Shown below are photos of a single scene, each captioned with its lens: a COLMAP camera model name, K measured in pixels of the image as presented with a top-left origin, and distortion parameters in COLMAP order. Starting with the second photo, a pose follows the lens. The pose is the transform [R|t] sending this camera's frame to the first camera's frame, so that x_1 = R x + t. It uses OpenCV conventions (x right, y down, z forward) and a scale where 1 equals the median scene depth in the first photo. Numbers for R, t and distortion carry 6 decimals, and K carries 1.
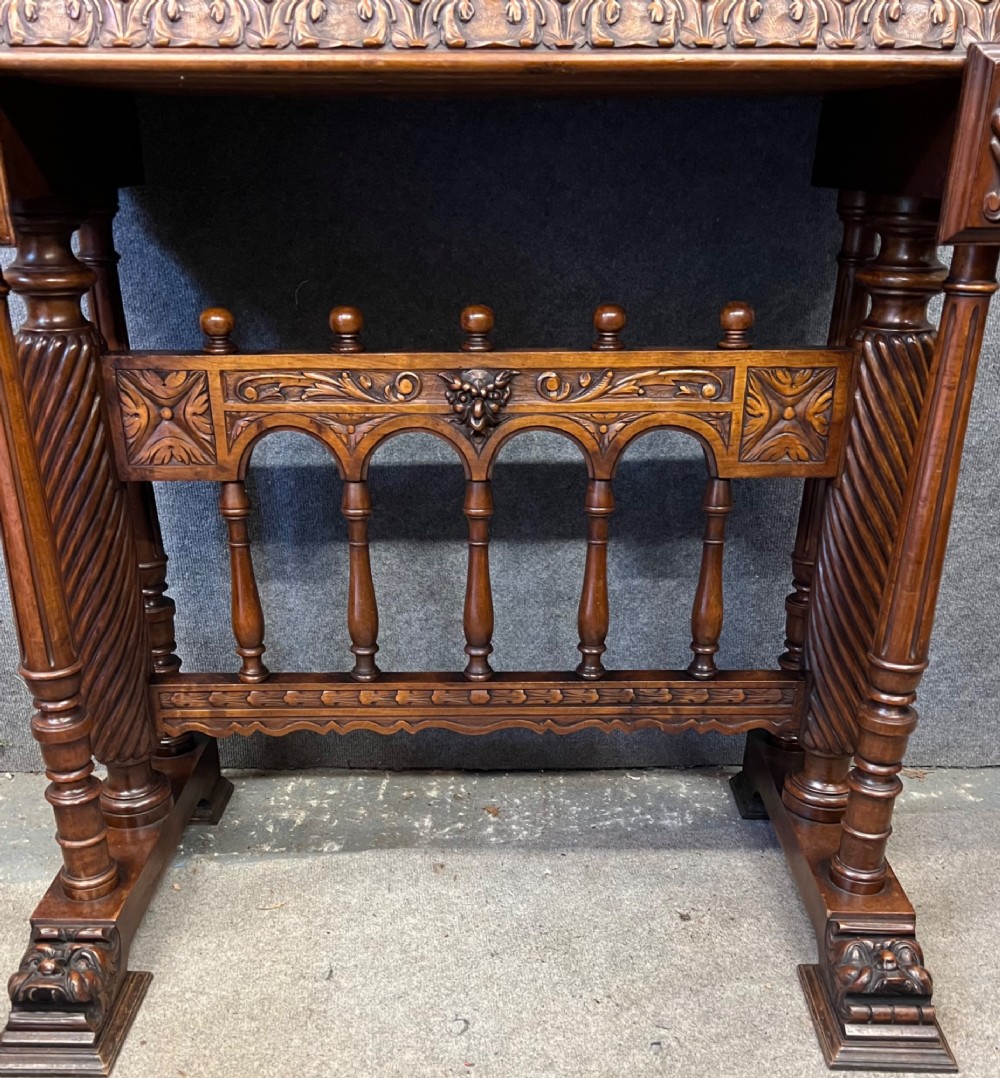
lens RADIAL K [[1060.1, 0, 483.8], [0, 1060.1, 673.4], [0, 0, 1]] dist [0.081576, -0.115029]
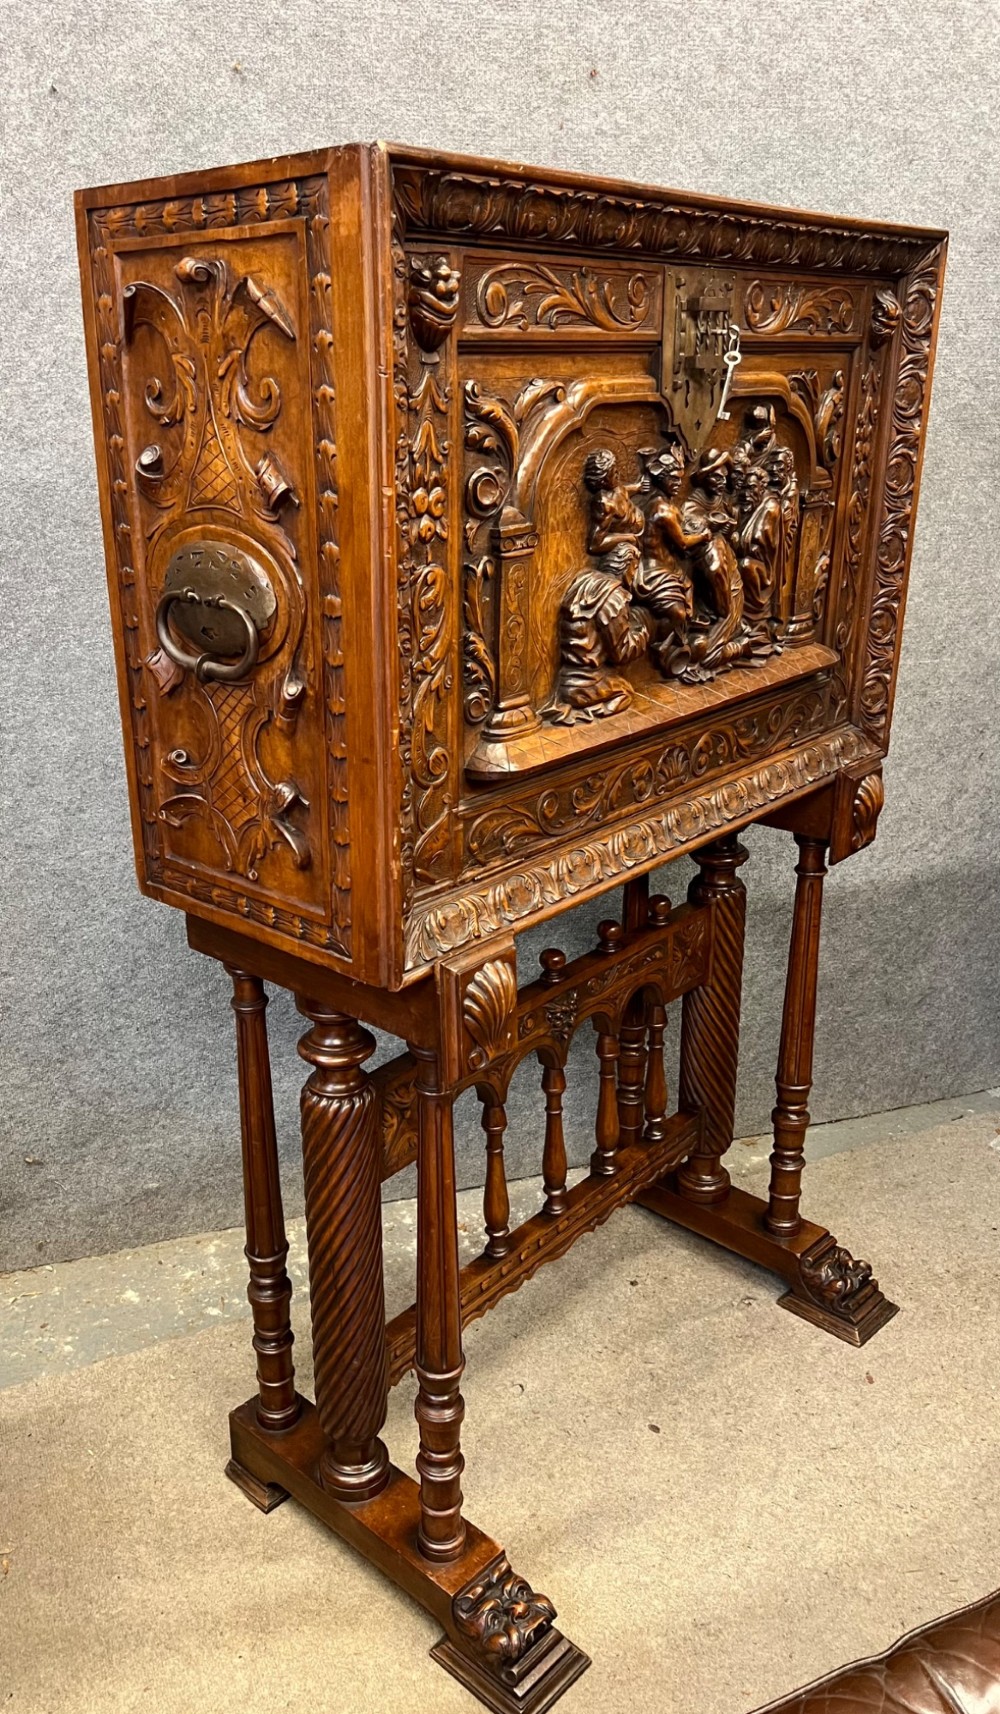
lens RADIAL K [[1316.1, 0, 415.1], [0, 1316.1, 869.5], [0, 0, 1]] dist [0.073389, -0.118583]
pose [[0.689672, -0.264444, 0.674108, -1.166563], [0.336593, 0.941321, 0.024904, -0.515205], [-0.641138, 0.209724, 0.738213, -0.136896]]
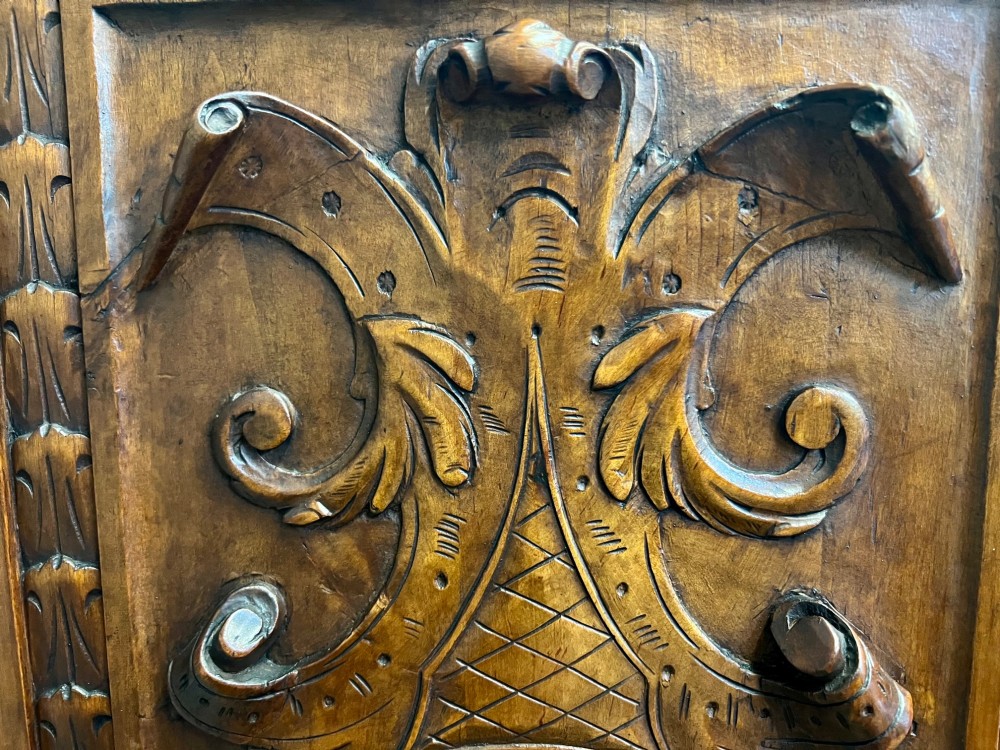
lens RADIAL K [[765.4, 0, 500.0], [0, 765.4, 375.0], [0, 0, 1]] dist [0.050322, -0.081325]
pose [[0.073747, -0.127330, 0.989115, -0.662402], [0.460009, 0.884344, 0.079545, -0.934443], [-0.884846, 0.449136, 0.123791, 0.646218]]
